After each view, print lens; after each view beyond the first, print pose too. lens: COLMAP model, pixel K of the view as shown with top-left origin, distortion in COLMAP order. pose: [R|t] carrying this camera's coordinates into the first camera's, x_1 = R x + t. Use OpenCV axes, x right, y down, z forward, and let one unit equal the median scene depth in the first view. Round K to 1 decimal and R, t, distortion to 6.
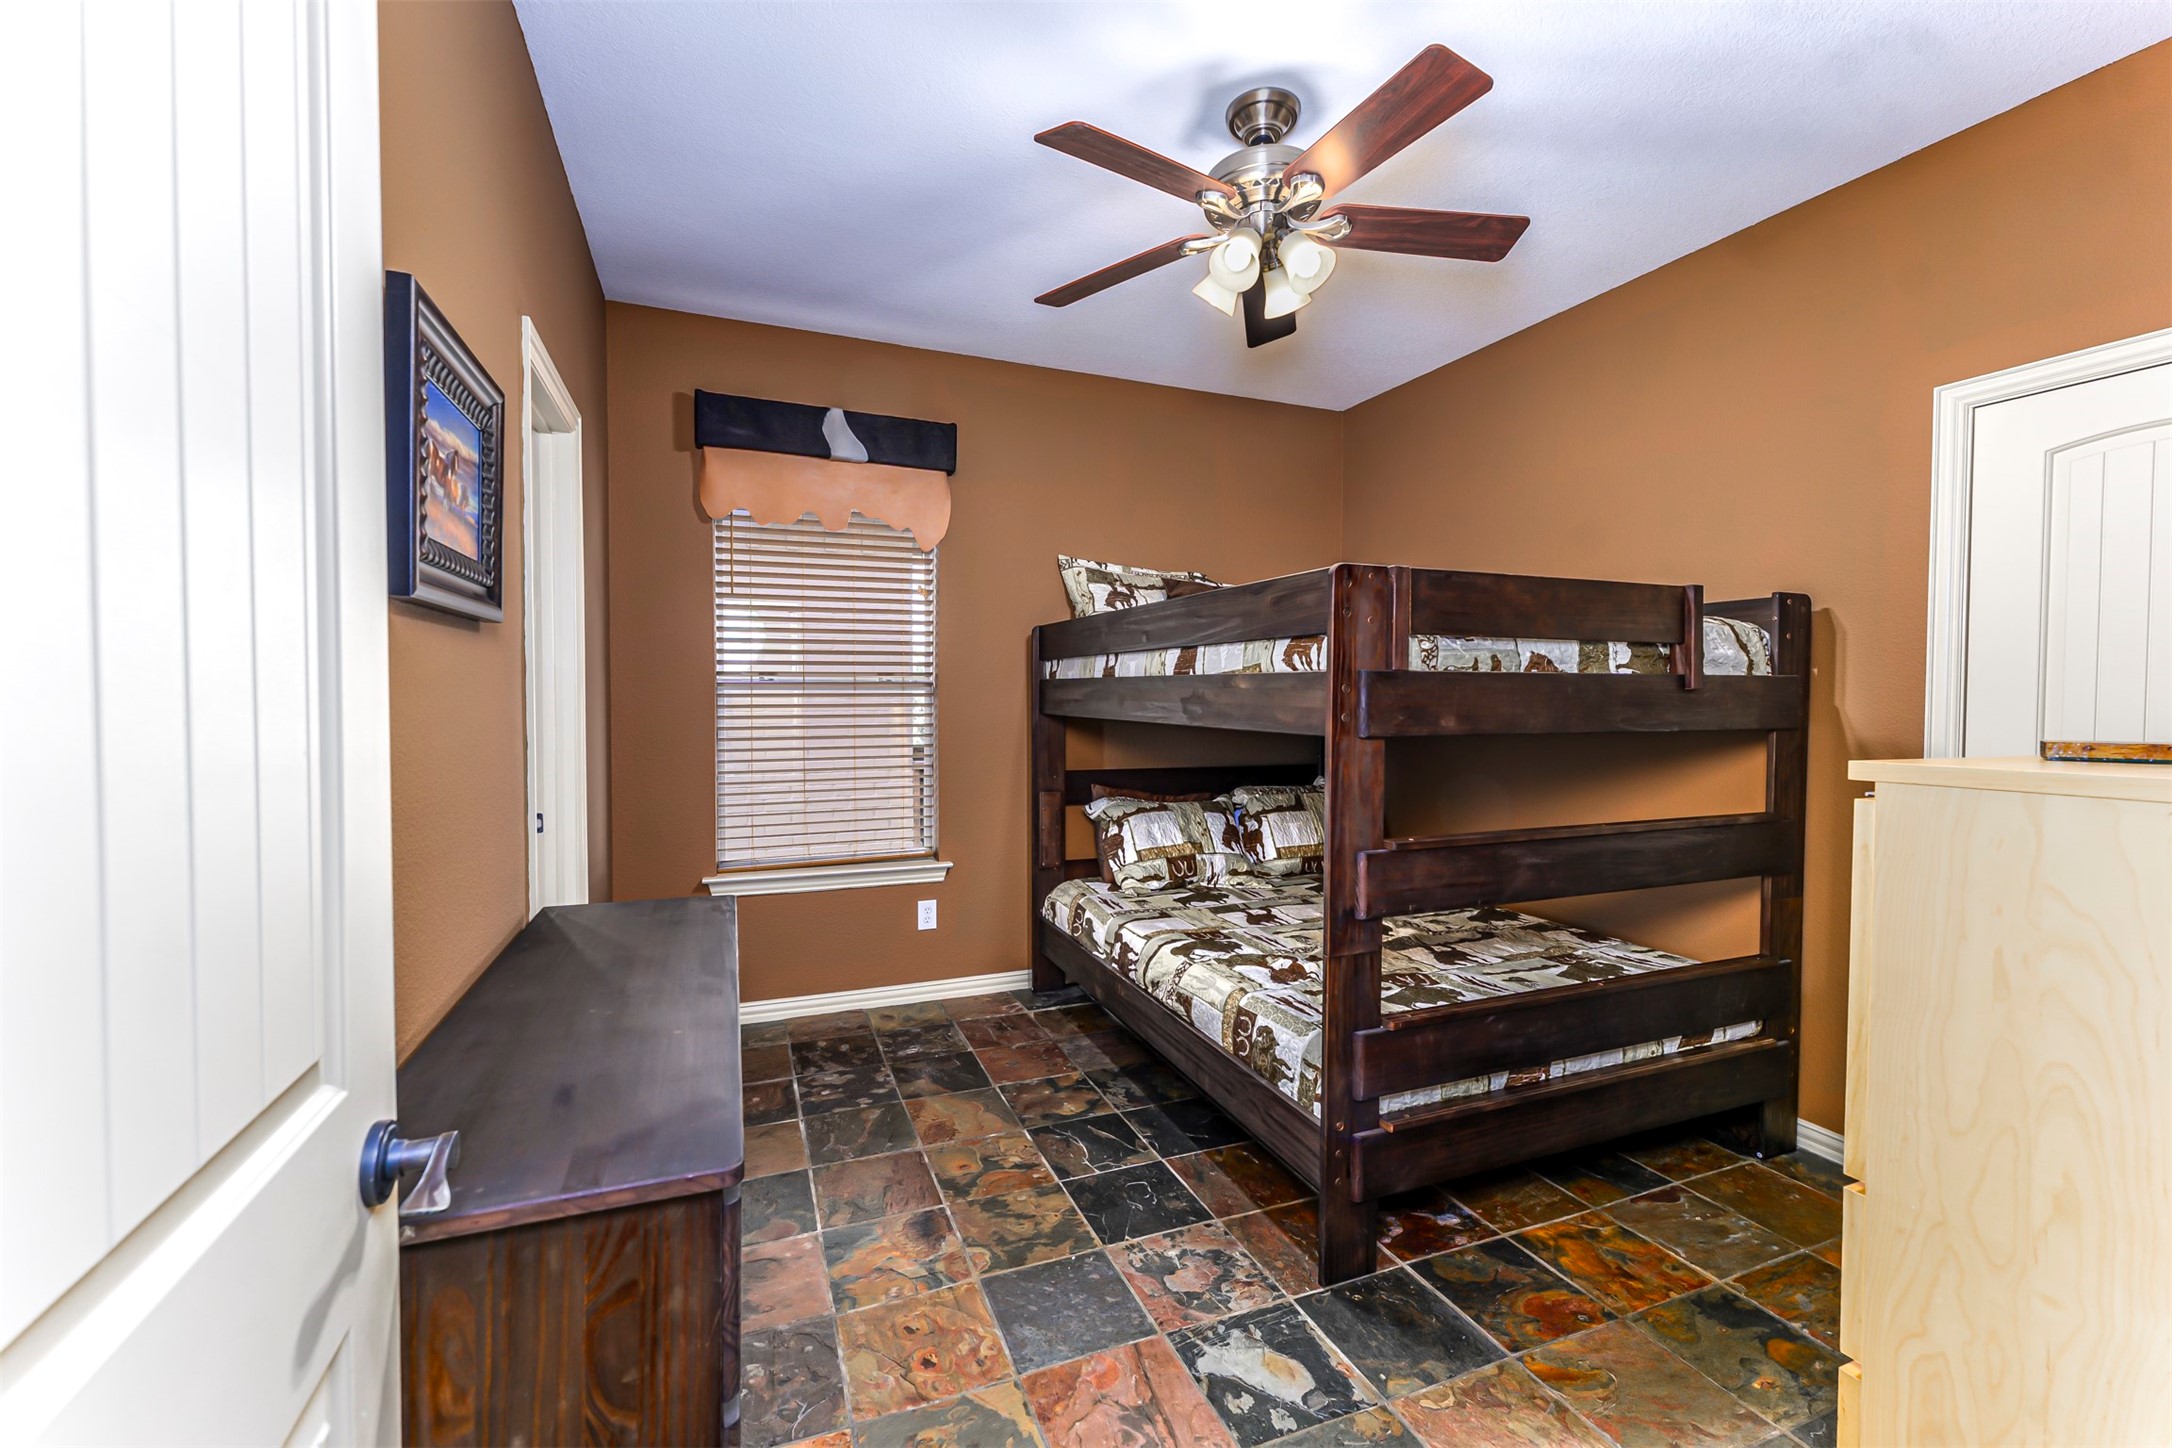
lens RADIAL K [[905.9, 0, 1093.2], [0, 905.9, 730.6], [0, 0, 1]] dist [-0.000285, 0.001041]
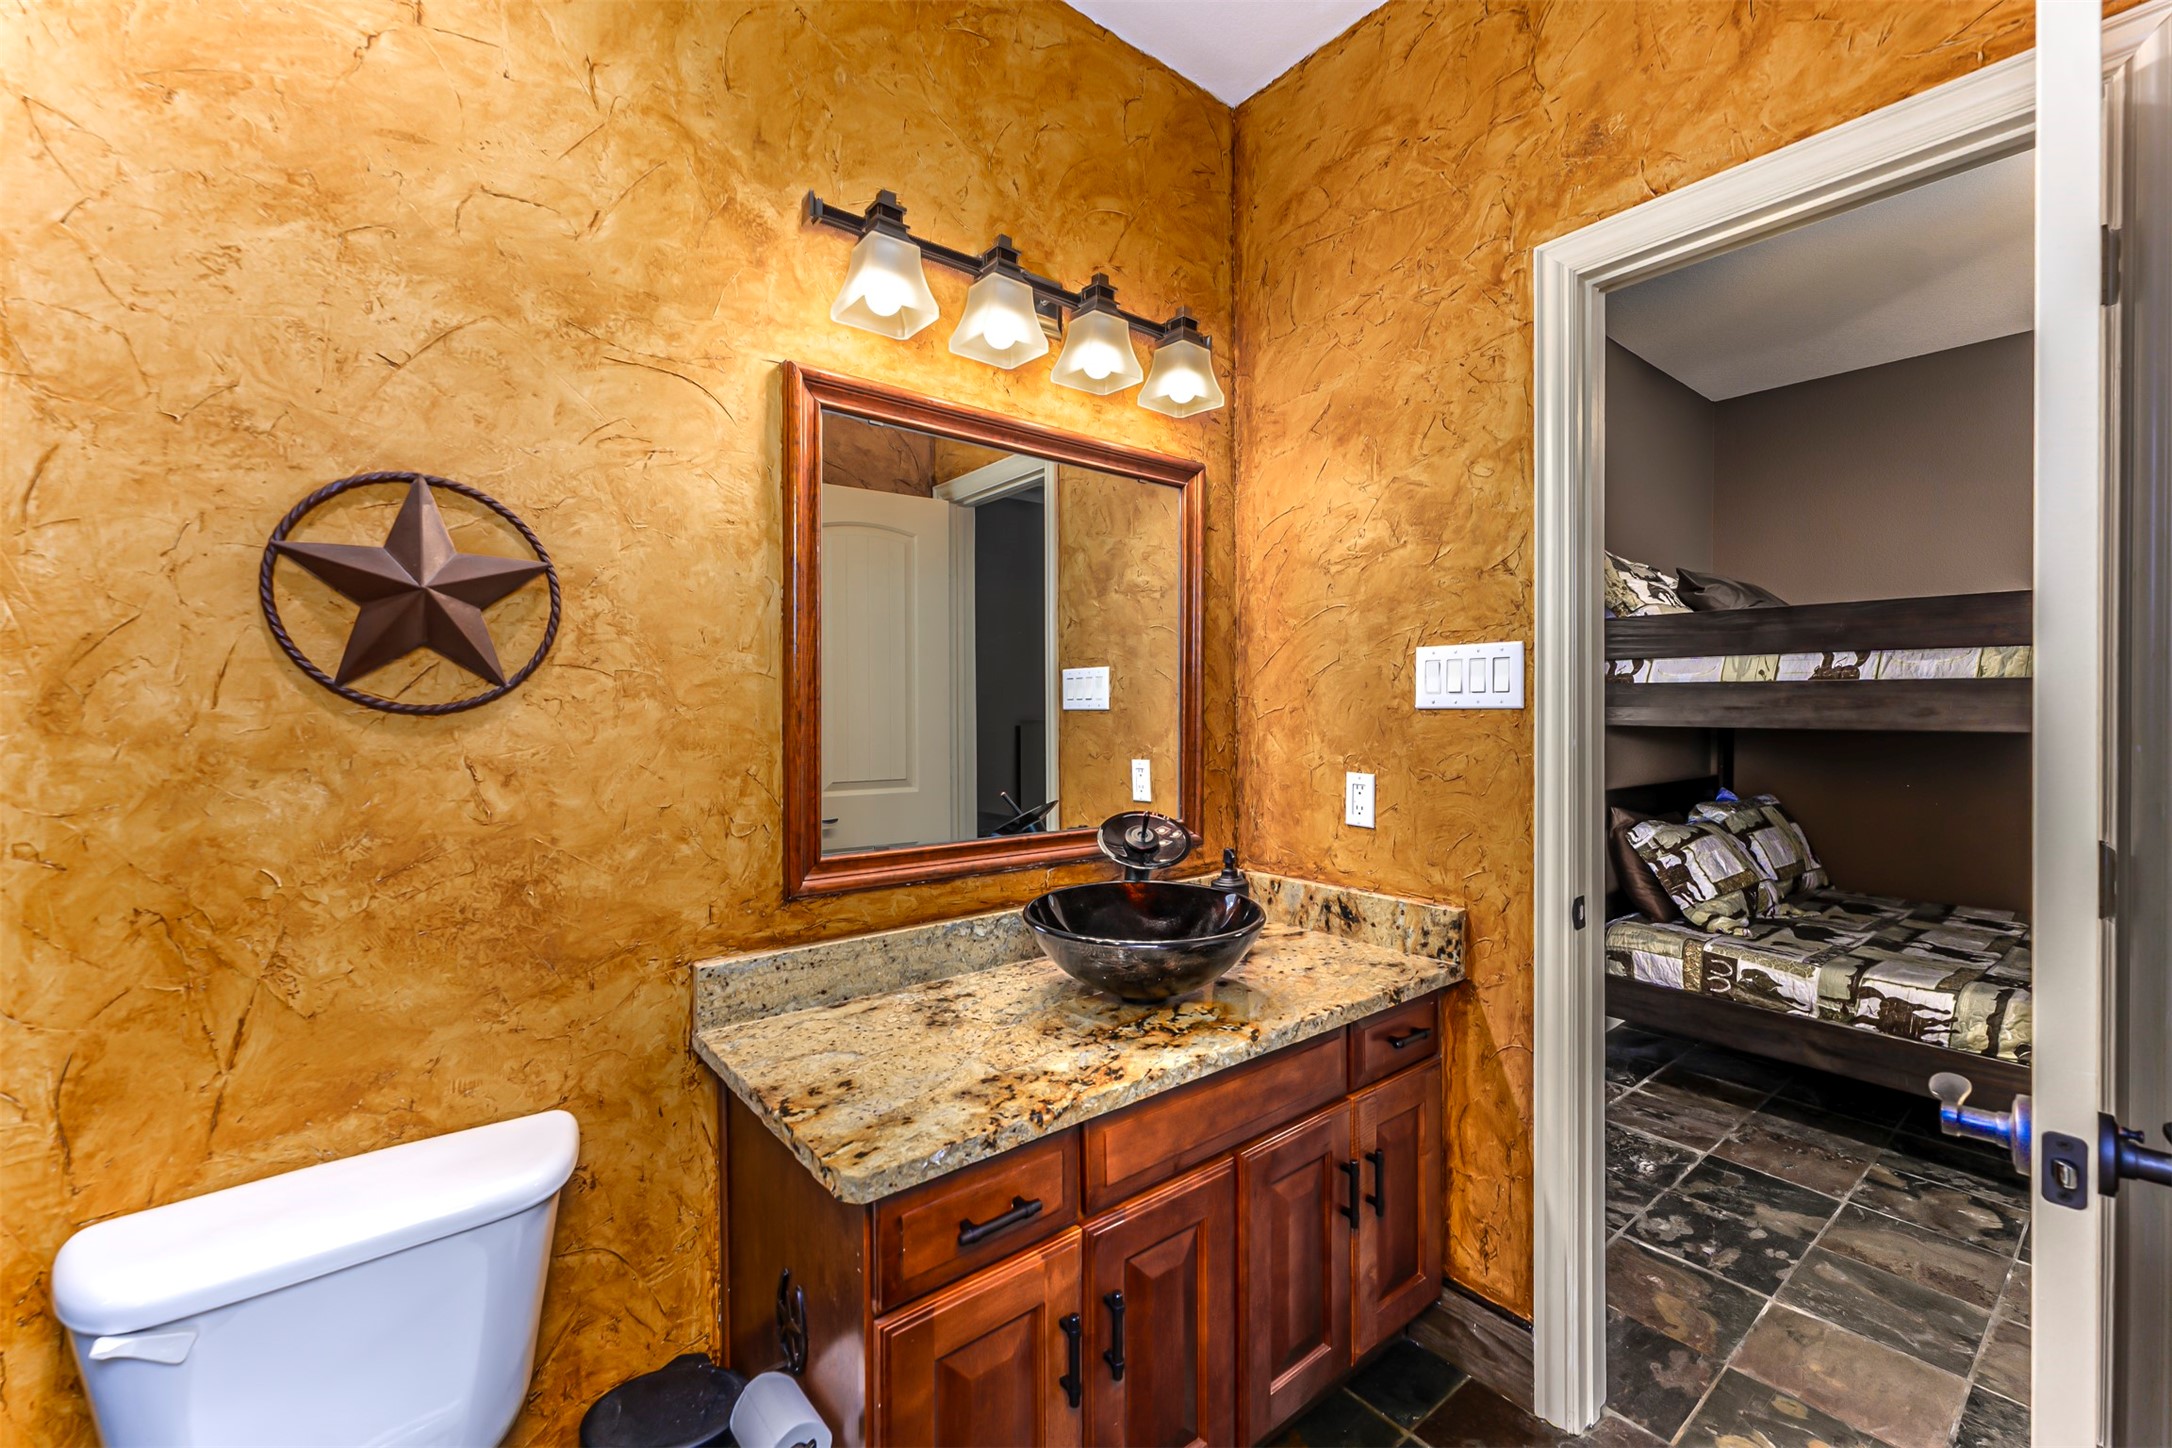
lens RADIAL K [[905.9, 0, 1086.4], [0, 905.9, 707.3], [0, 0, 1]] dist [-0.000285, 0.001041]
pose [[0.954090, -0.002098, 0.299512, -0.877048], [0.013307, 0.999285, -0.035392, -0.014686], [-0.299224, 0.037753, 0.953436, 0.389848]]
